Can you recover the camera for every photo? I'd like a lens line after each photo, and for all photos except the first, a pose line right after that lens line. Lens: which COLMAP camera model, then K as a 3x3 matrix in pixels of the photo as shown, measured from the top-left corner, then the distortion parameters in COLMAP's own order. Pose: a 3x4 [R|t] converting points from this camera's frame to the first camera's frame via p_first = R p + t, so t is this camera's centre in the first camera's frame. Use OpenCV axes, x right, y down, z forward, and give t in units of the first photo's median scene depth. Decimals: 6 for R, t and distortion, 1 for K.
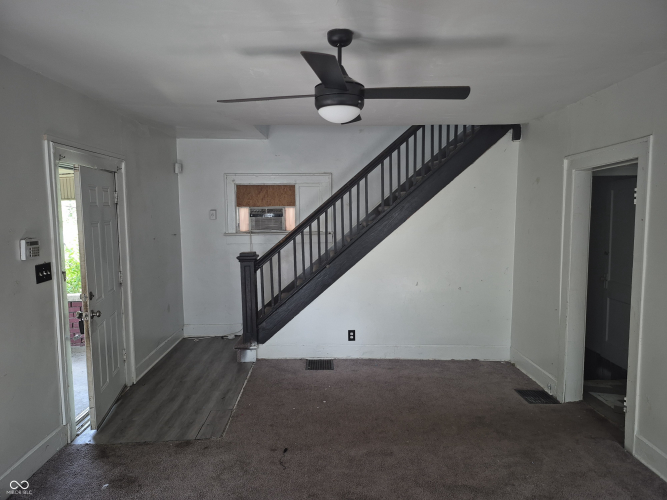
lens RADIAL K [[462.1, 0, 330.1], [0, 462.1, 249.4], [0, 0, 1]] dist [0.068071, -0.088093]
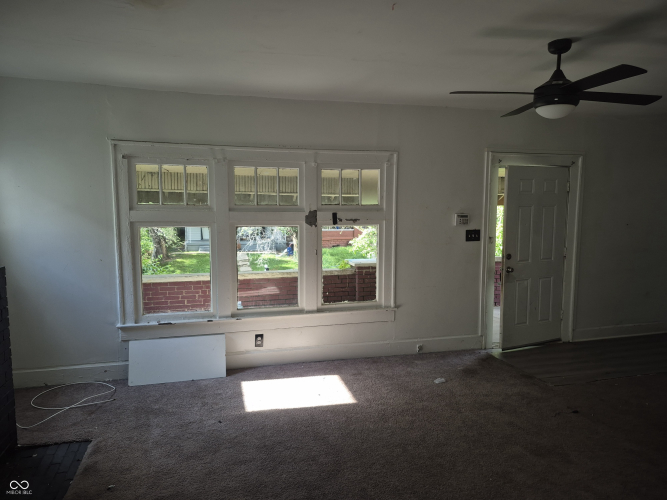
lens RADIAL K [[441.3, 0, 333.5], [0, 441.3, 250.0], [0, 0, 1]] dist [0.055294, -0.070827]
pose [[0.253062, 0.118407, -0.960177, 0.720004], [-0.090107, 0.991053, 0.098466, -0.007190], [0.963245, 0.061600, 0.261467, 0.134277]]
